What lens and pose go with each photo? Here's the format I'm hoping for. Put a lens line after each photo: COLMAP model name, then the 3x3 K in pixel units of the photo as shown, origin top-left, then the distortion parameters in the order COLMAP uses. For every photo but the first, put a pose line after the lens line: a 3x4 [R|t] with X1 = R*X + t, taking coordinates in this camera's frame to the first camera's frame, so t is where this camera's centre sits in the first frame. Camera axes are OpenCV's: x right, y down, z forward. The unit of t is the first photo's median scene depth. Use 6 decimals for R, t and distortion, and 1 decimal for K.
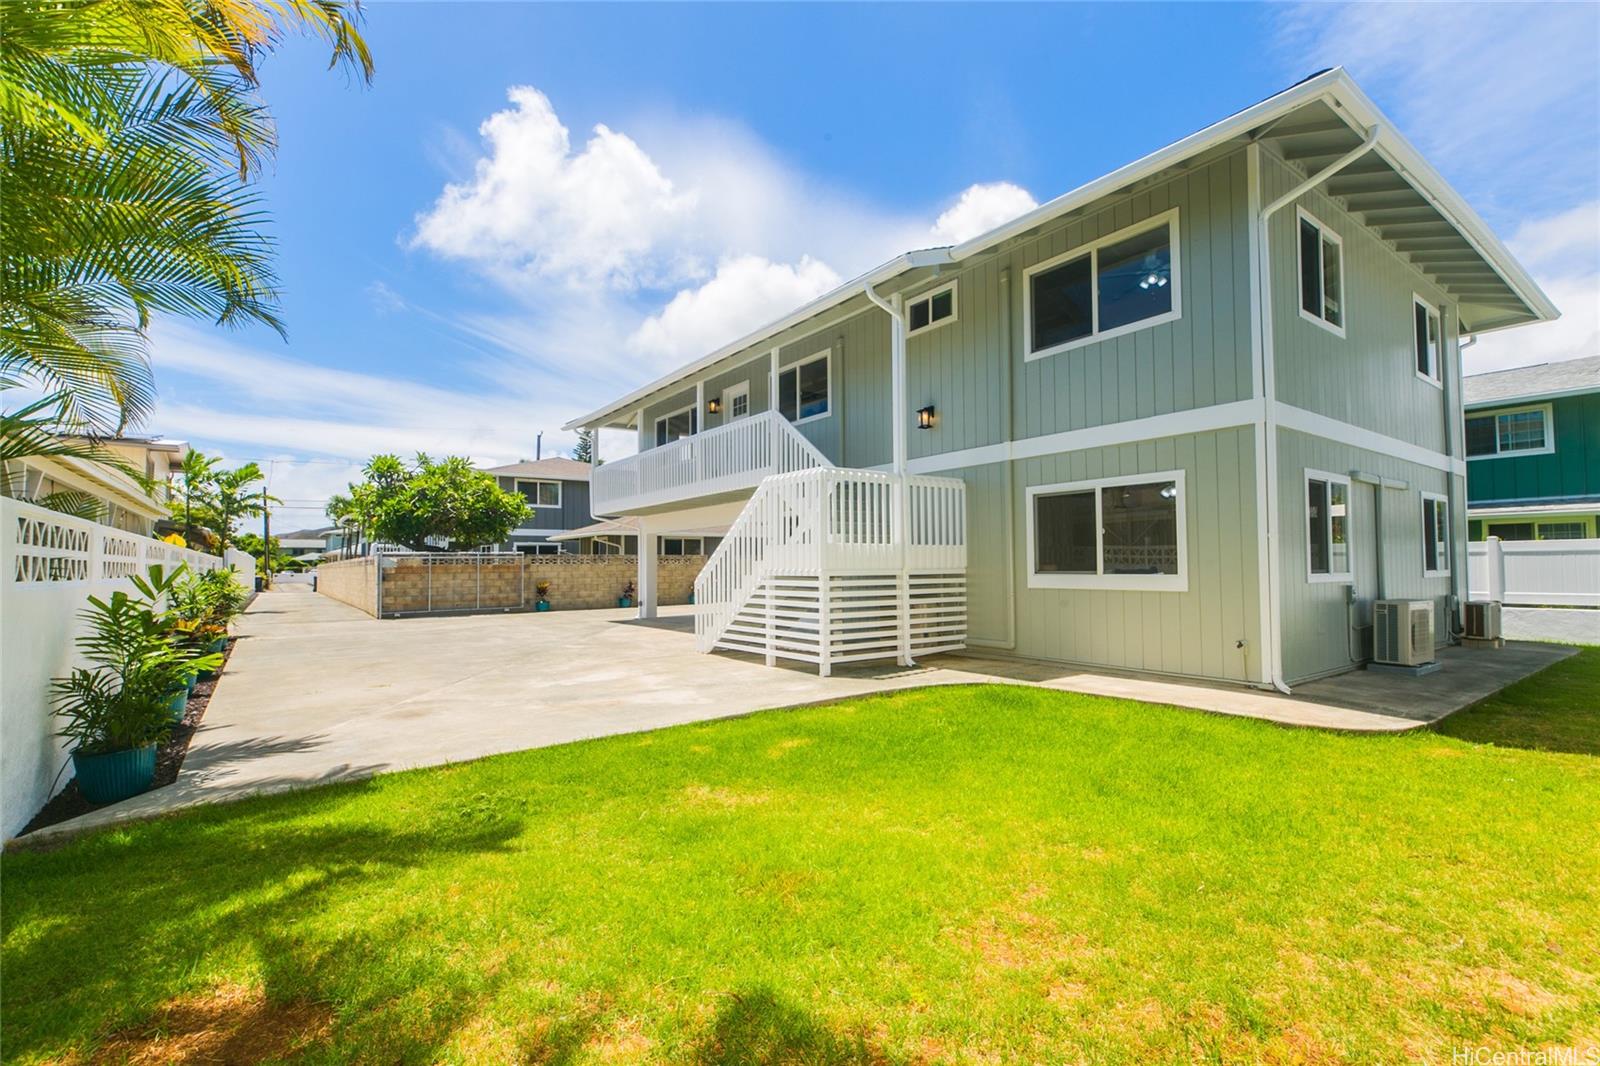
lens RADIAL K [[718.3, 0, 811.3], [0, 718.3, 543.7], [0, 0, 1]] dist [0.019733, -0.008578]
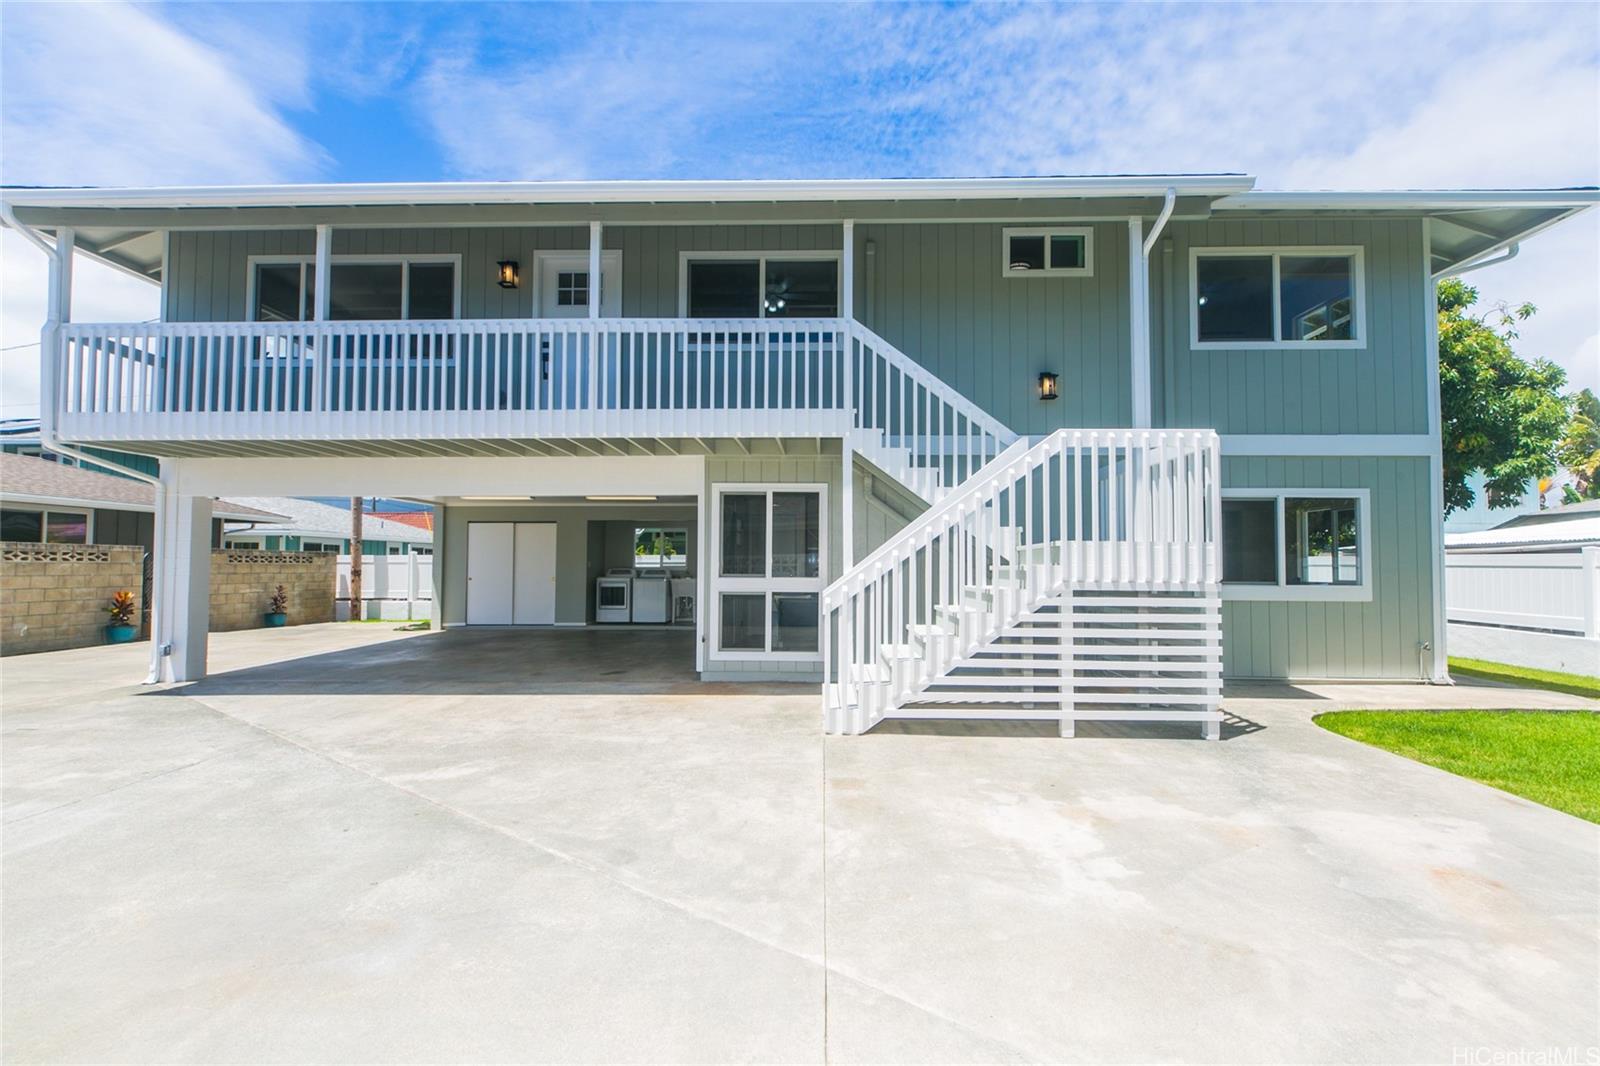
lens RADIAL K [[713.8, 0, 804.9], [0, 713.8, 543.8], [0, 0, 1]] dist [-0.002016, -0.000221]
pose [[0.624607, 0.042300, 0.779793, -0.597742], [-0.036306, 0.999025, -0.025112, 0.026411], [-0.780095, -0.012625, 0.625534, 0.707948]]
